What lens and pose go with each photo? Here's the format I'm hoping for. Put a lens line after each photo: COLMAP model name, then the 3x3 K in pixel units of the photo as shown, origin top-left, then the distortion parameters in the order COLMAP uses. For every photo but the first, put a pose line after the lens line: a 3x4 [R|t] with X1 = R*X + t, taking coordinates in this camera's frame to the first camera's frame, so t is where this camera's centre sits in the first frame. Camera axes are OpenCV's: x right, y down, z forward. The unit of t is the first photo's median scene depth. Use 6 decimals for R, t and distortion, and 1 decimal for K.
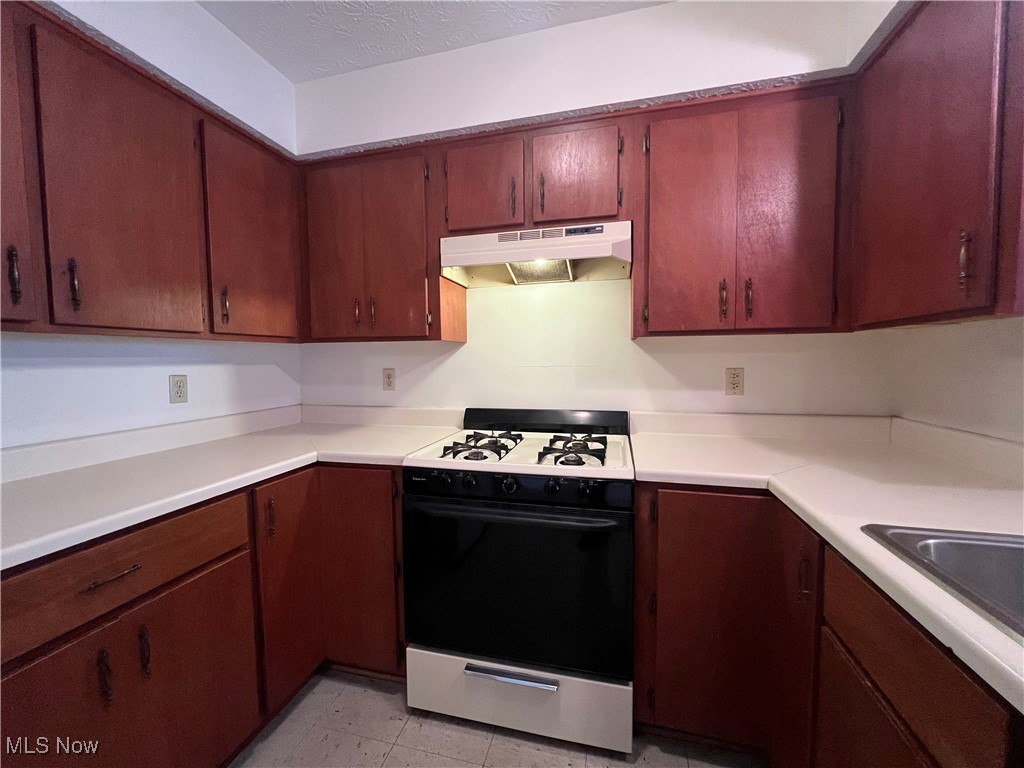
lens RADIAL K [[409.1, 0, 512.0], [0, 409.1, 384.0], [0, 0, 1]] dist [-0.001407, -0.000229]
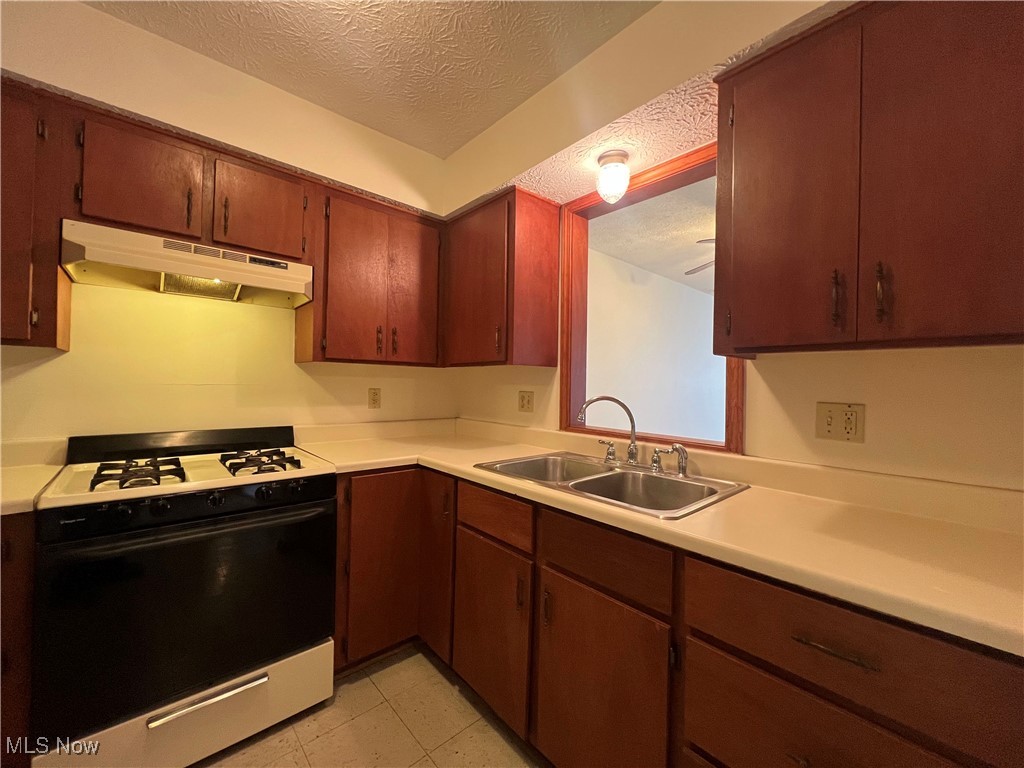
lens RADIAL K [[409.1, 0, 512.0], [0, 409.1, 384.0], [0, 0, 1]] dist [-0.001407, -0.000229]
pose [[0.555215, 0.022360, 0.831406, -0.388425], [0.025423, 0.998715, -0.043837, 0.020328], [-0.831318, 0.045476, 0.553933, -0.157393]]
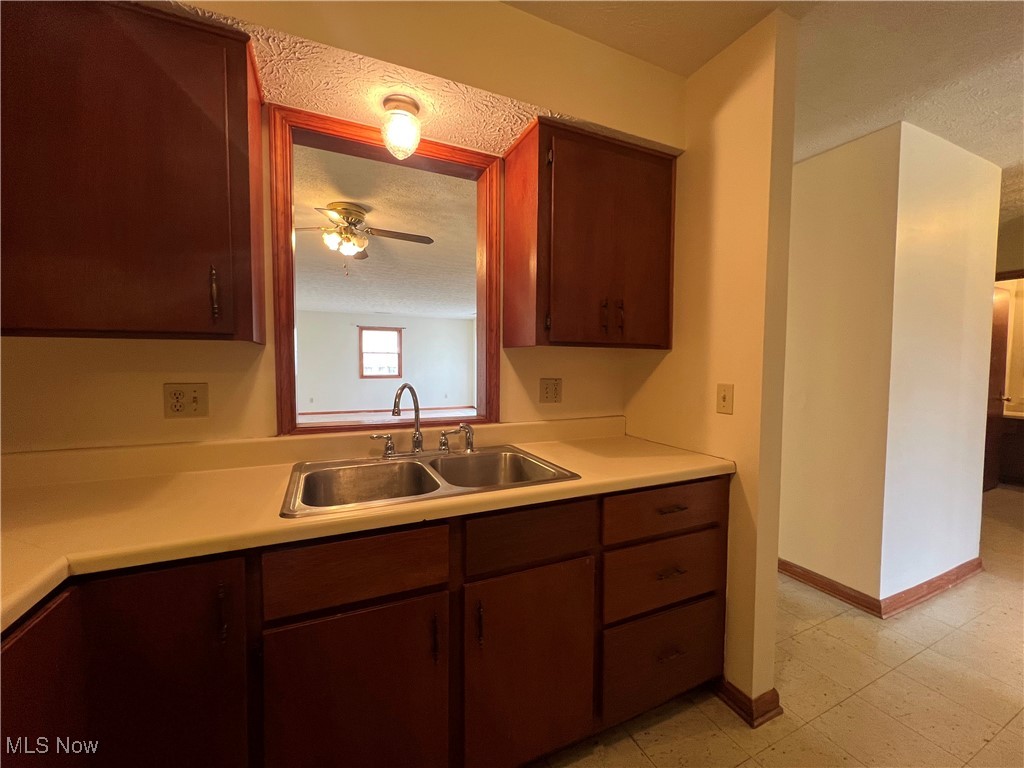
lens RADIAL K [[409.1, 0, 512.0], [0, 409.1, 384.0], [0, 0, 1]] dist [-0.001407, -0.000229]
pose [[-0.633558, -0.030178, 0.773106, -0.245117], [0.049394, 0.995623, 0.079342, -0.050793], [-0.772117, 0.088454, -0.629295, 0.646882]]
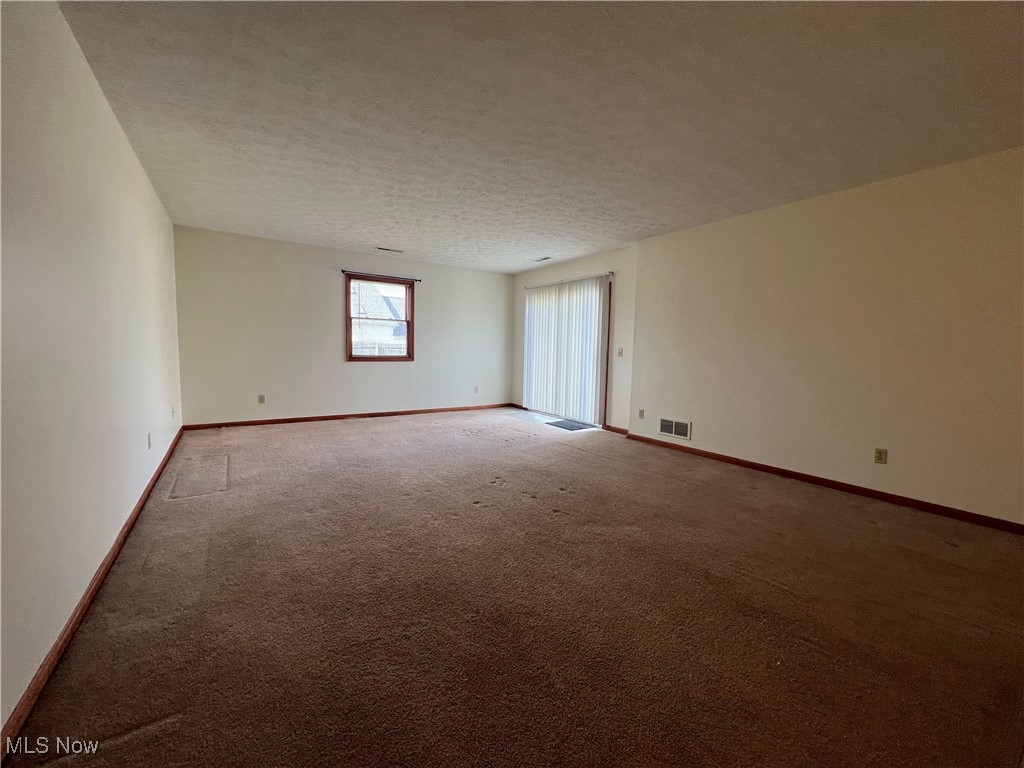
lens RADIAL K [[409.1, 0, 512.0], [0, 409.1, 384.0], [0, 0, 1]] dist [-0.001407, -0.000229]
pose [[-0.751354, -0.062957, 0.656889, 2.727950], [0.026808, 0.991705, 0.125710, 0.033099], [-0.659355, 0.112063, -0.743433, 0.262393]]
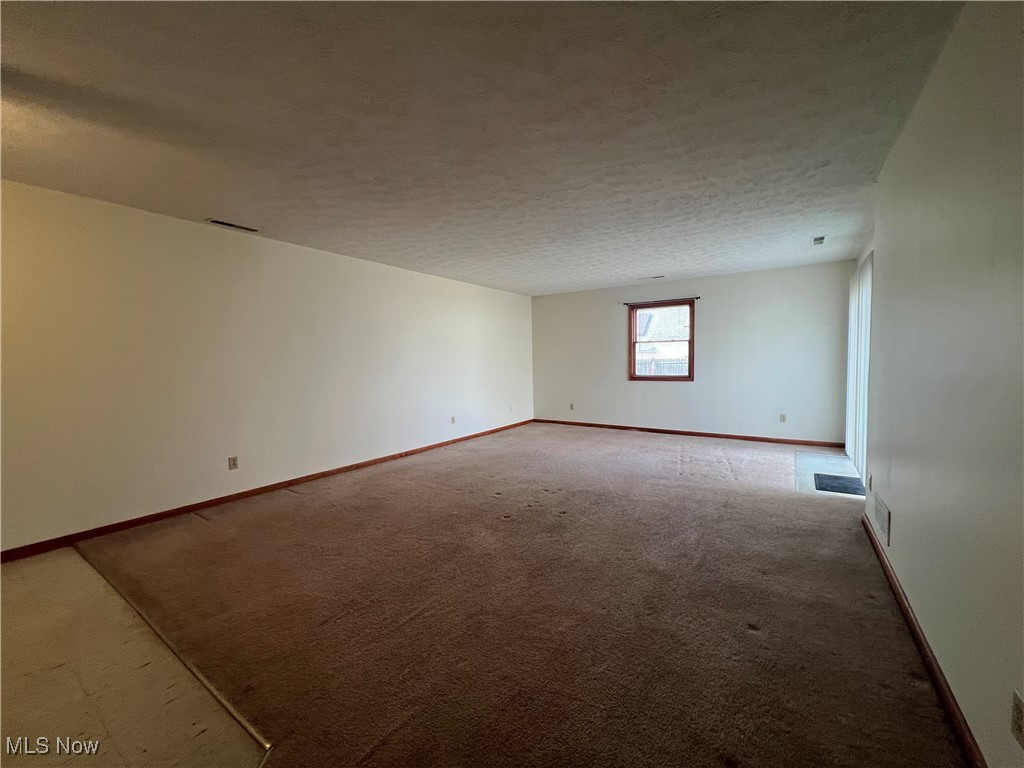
lens RADIAL K [[409.1, 0, 512.0], [0, 409.1, 384.0], [0, 0, 1]] dist [-0.001407, -0.000229]
pose [[0.341566, -0.048612, 0.938600, 1.768909], [0.071163, 0.997132, 0.025747, 0.099173], [-0.937160, 0.058000, 0.344046, -2.039831]]
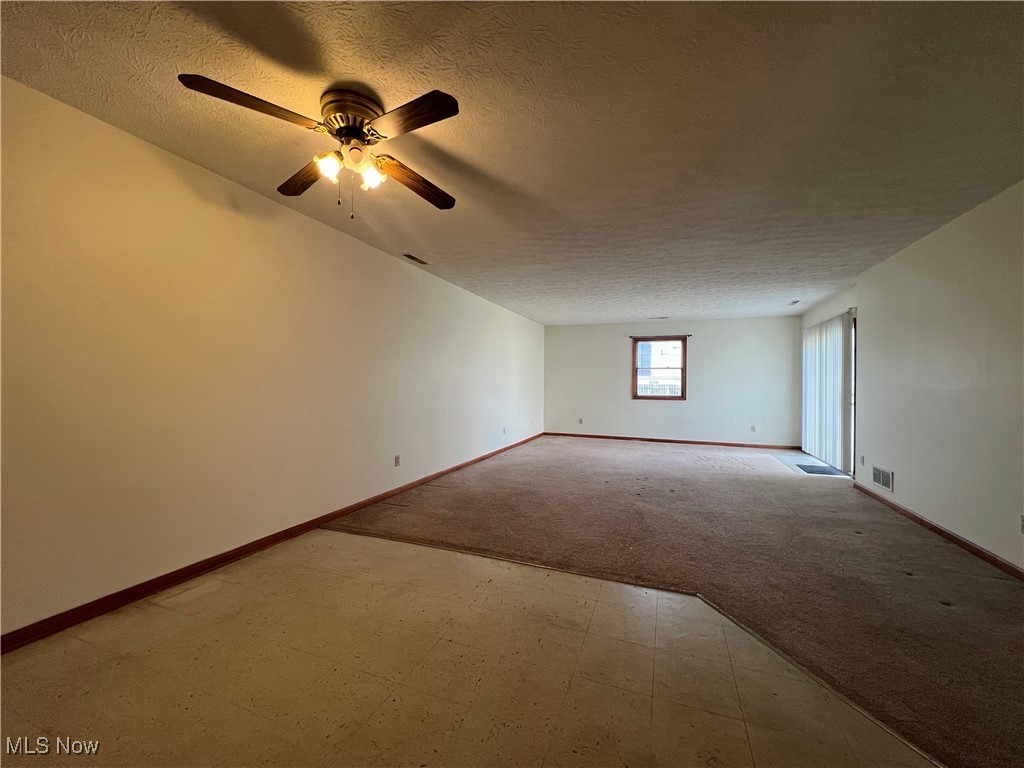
lens RADIAL K [[409.1, 0, 512.0], [0, 409.1, 384.0], [0, 0, 1]] dist [-0.001407, -0.000229]
pose [[0.119650, 0.011271, 0.992752, 0.749617], [0.049600, 0.998619, -0.017315, 0.078047], [-0.991576, 0.051312, 0.118925, -0.709005]]
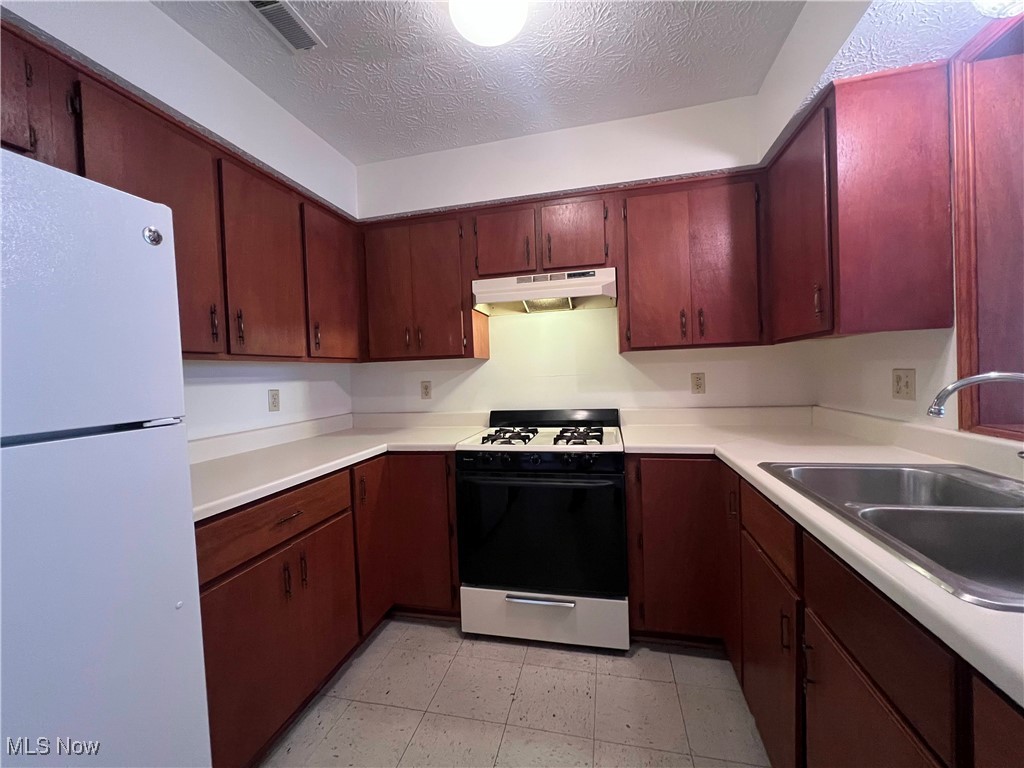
lens RADIAL K [[409.1, 0, 512.0], [0, 409.1, 384.0], [0, 0, 1]] dist [-0.001407, -0.000229]
pose [[0.999450, -0.027049, 0.019172, -0.092124], [0.027679, 0.999059, -0.033377, 0.027332], [-0.018251, 0.033889, 0.999259, -0.353196]]
